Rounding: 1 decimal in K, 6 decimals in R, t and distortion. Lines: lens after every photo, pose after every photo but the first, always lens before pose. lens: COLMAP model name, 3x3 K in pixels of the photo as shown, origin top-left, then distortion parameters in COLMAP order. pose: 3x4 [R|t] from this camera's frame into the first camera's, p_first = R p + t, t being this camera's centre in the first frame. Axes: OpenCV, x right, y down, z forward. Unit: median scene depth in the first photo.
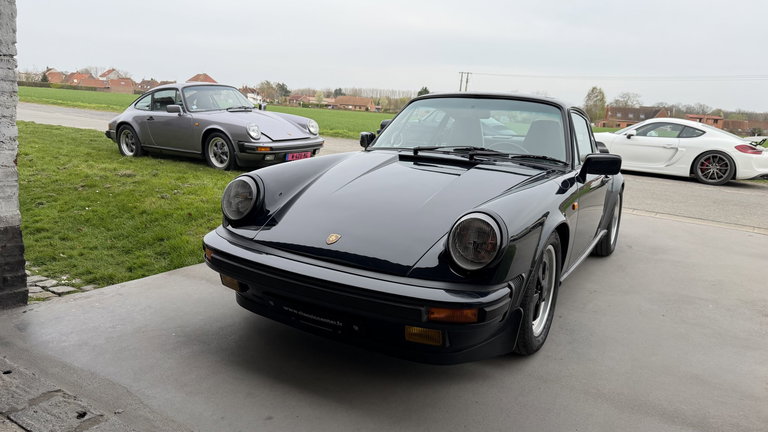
lens RADIAL K [[534.1, 0, 408.7], [0, 534.1, 225.9], [0, 0, 1]] dist [0.044608, -0.067777]
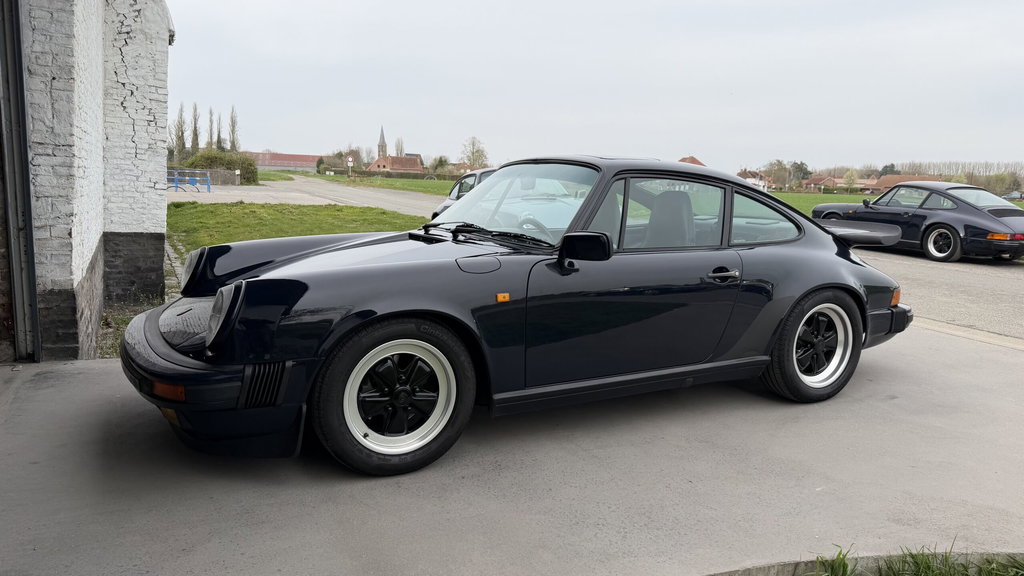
lens RADIAL K [[712.2, 0, 513.7], [0, 712.2, 284.2], [0, 0, 1]] dist [0.044608, -0.067777]
pose [[0.857645, 0.038480, -0.512800, 0.812245], [-0.085342, 0.994019, -0.068142, 0.011629], [0.507110, 0.102206, 0.855800, 0.142113]]
